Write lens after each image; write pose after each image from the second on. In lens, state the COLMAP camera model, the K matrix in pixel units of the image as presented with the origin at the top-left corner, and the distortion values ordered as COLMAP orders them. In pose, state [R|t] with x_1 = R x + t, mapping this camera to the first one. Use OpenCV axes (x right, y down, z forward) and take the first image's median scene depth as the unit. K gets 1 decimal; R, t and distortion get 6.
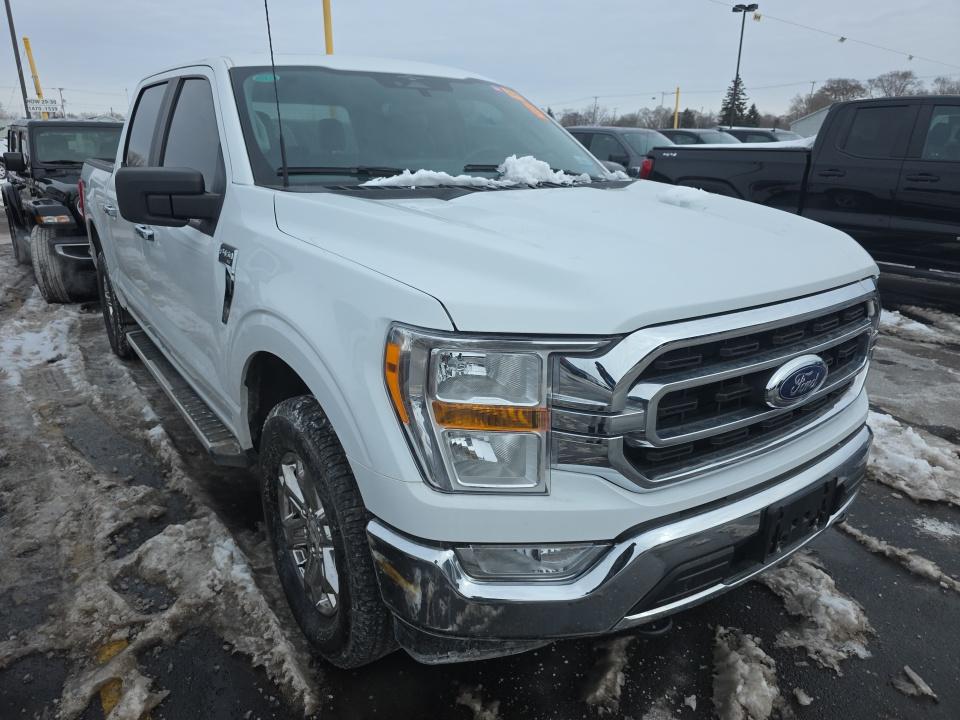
lens RADIAL K [[651.4, 0, 480.0], [0, 651.4, 360.0], [0, 0, 1]] dist [0.036336, -0.031481]
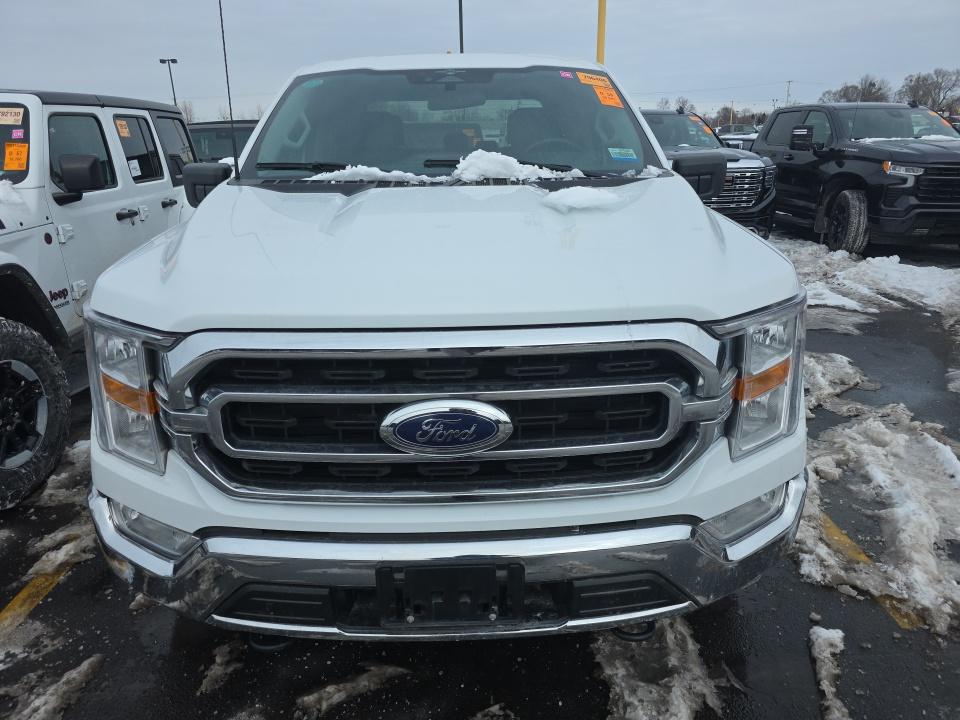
lens RADIAL K [[651.4, 0, 480.0], [0, 651.4, 360.0], [0, 0, 1]] dist [0.036336, -0.031481]
pose [[0.819033, 0.164344, -0.549706, 0.711240], [-0.155097, 0.985847, 0.063650, -0.082354], [0.552386, 0.033126, 0.832930, 0.252022]]
